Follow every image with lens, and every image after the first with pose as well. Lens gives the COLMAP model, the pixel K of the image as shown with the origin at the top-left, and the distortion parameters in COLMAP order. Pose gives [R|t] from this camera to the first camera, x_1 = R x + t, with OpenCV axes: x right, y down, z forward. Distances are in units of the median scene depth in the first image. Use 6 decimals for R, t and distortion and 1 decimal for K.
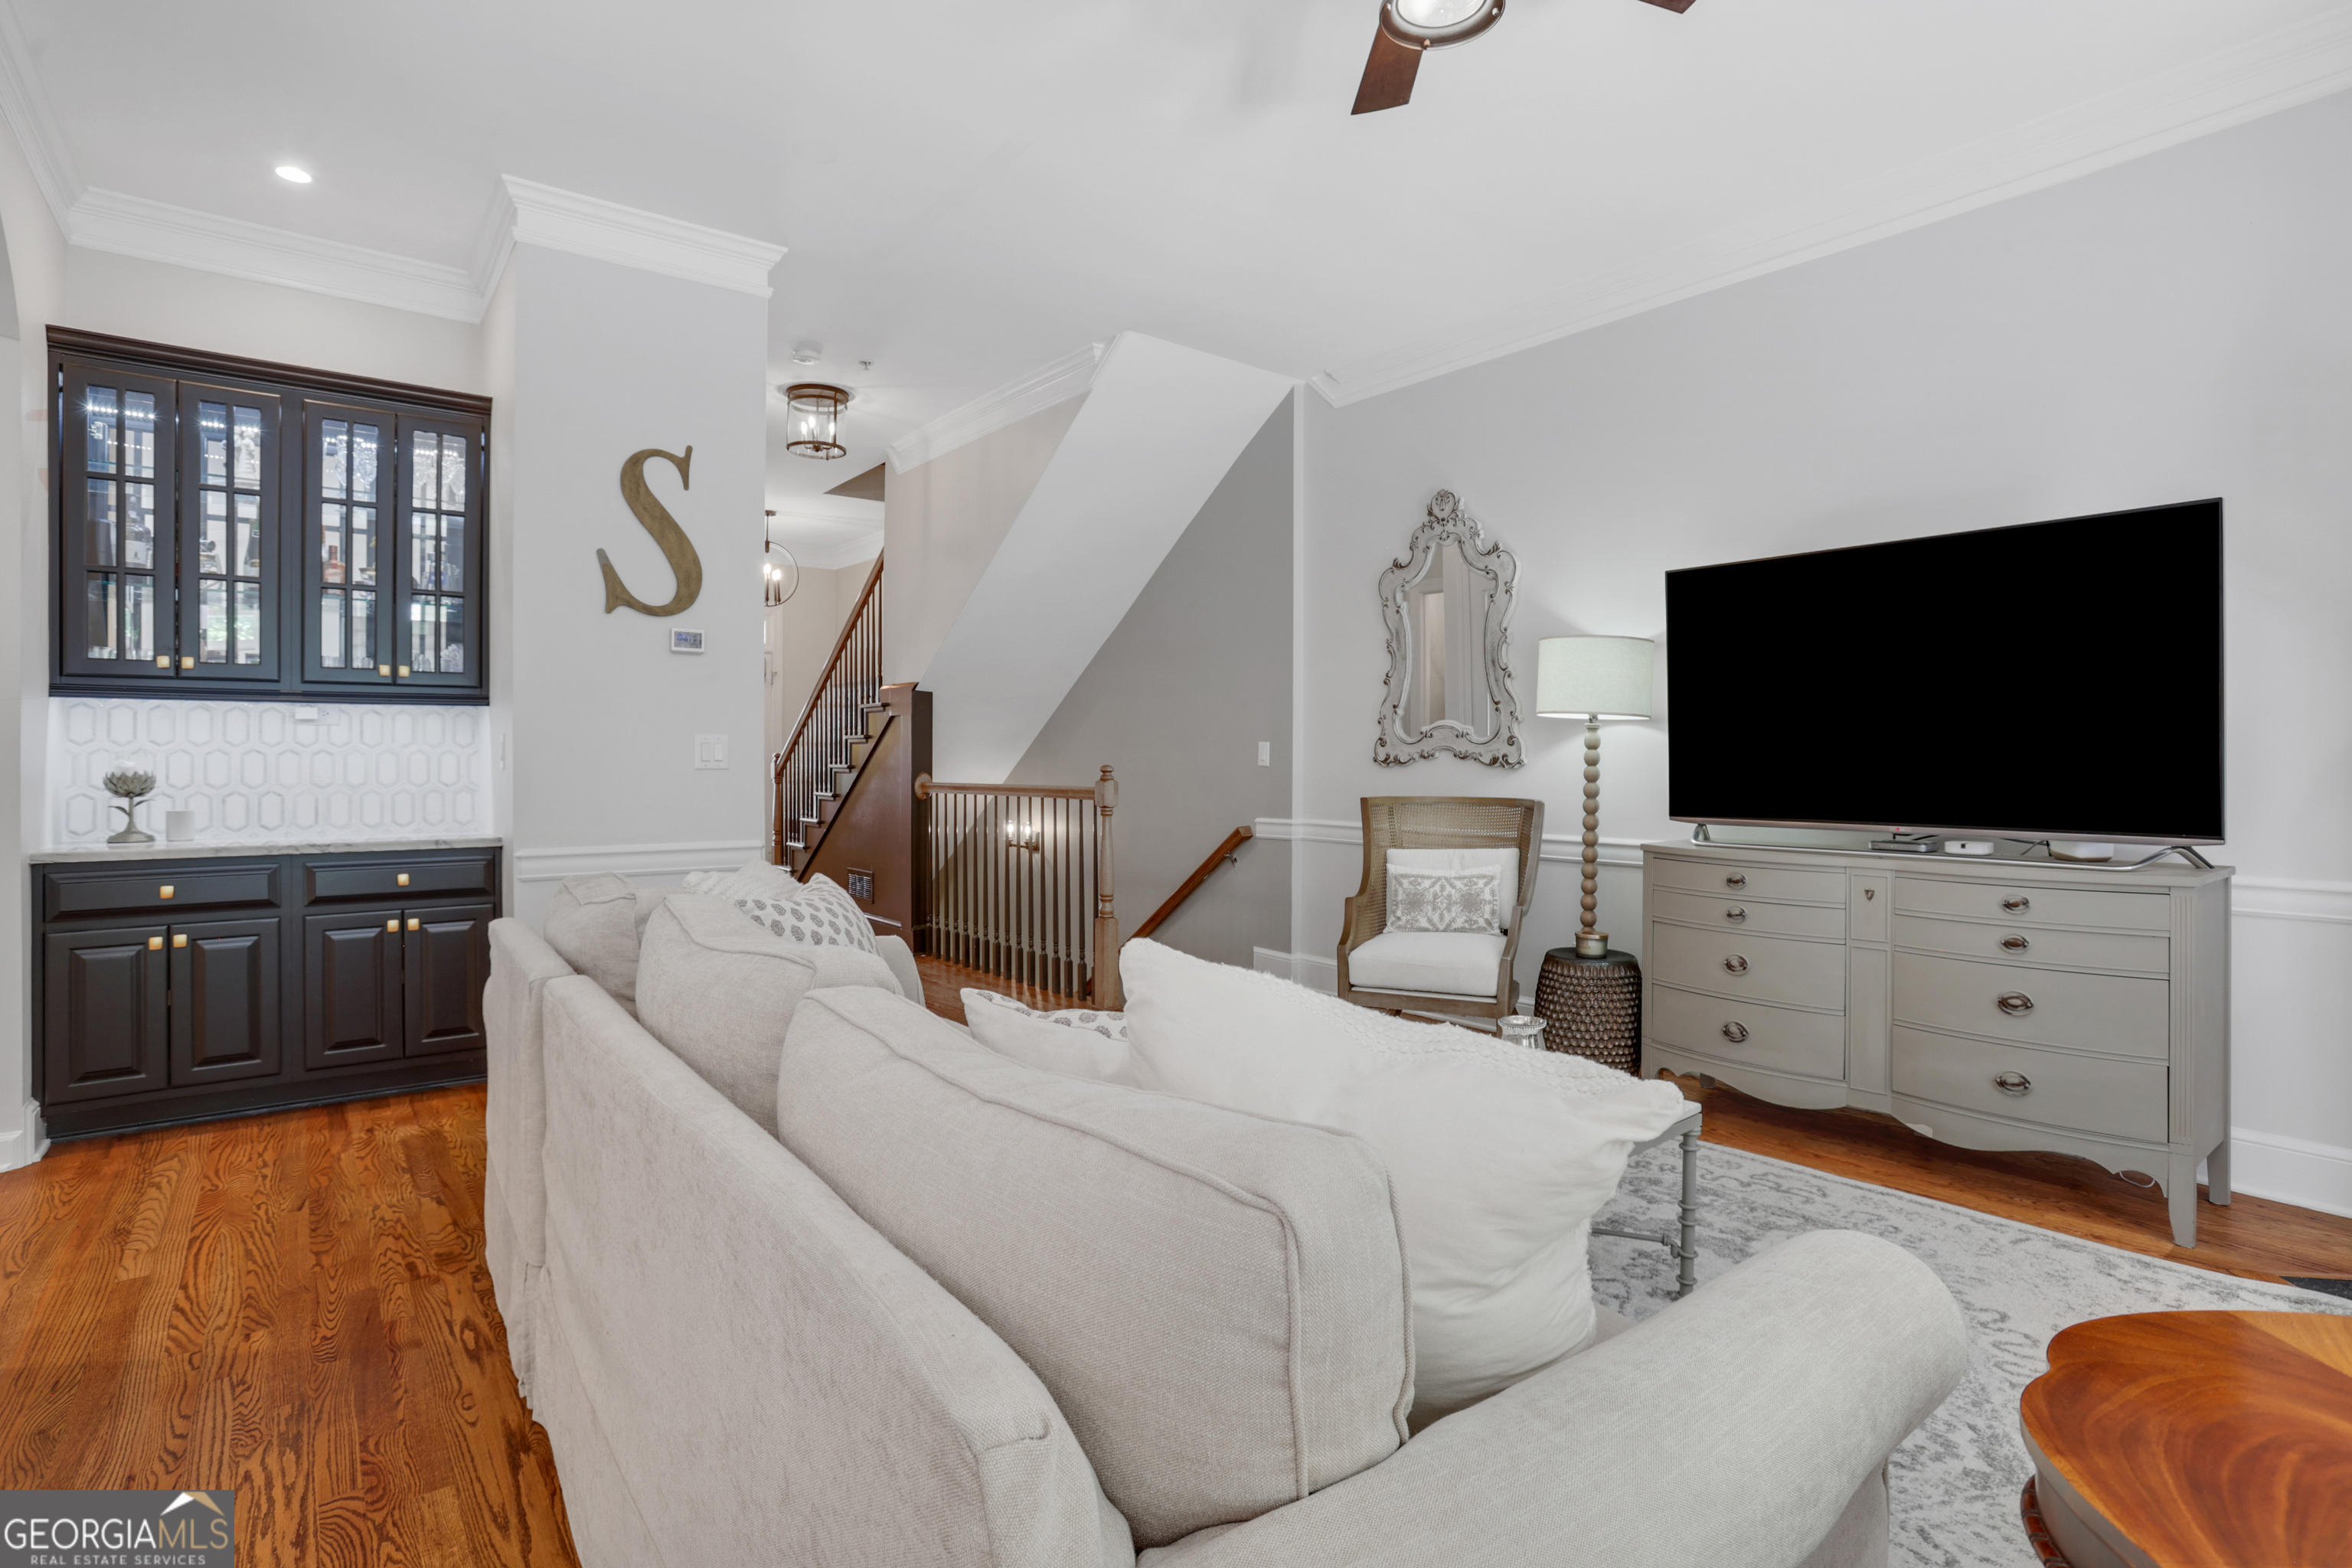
lens RADIAL K [[1173.4, 0, 1159.2], [0, 1173.4, 760.1], [0, 0, 1]] dist [-0.074734, 0.039413]
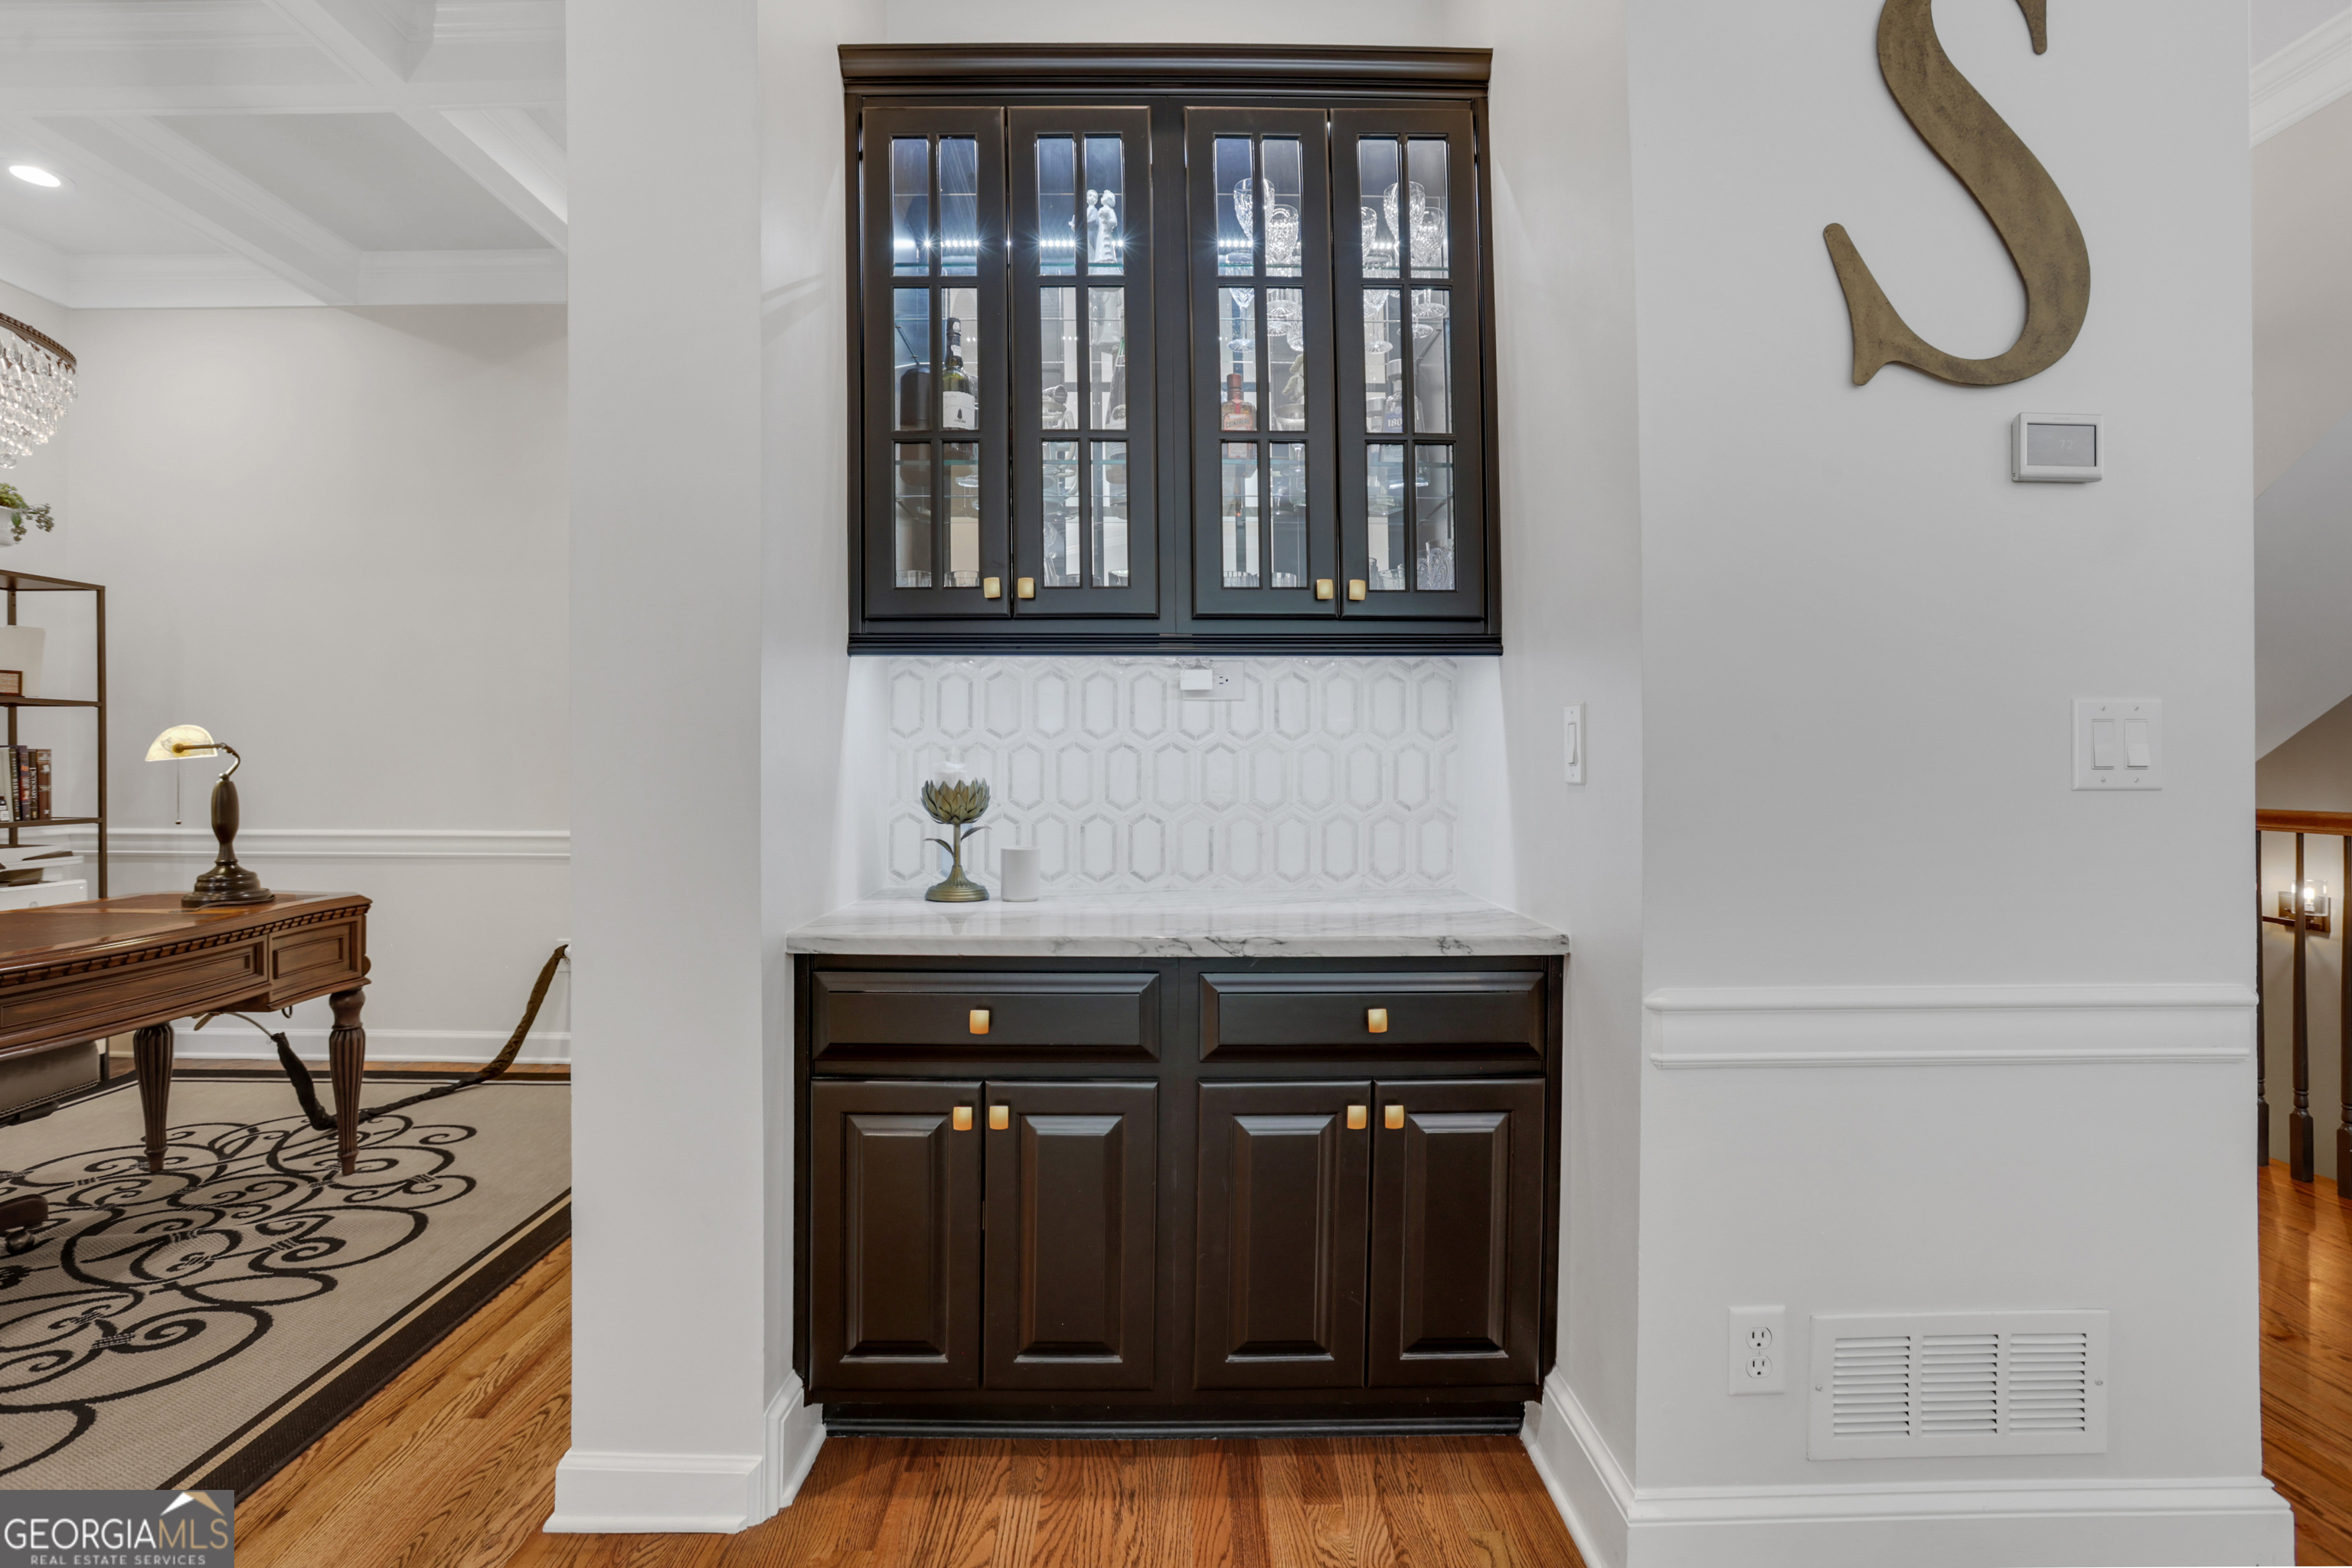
lens RADIAL K [[1157.5, 0, 1167.5], [0, 1157.5, 752.2], [0, 0, 1]] dist [-0.101145, 0.059407]
pose [[0.797089, -0.002274, -0.603857, -0.420322], [-0.001928, 0.999978, -0.006310, -0.001098], [0.603859, 0.006194, 0.797067, 0.541528]]
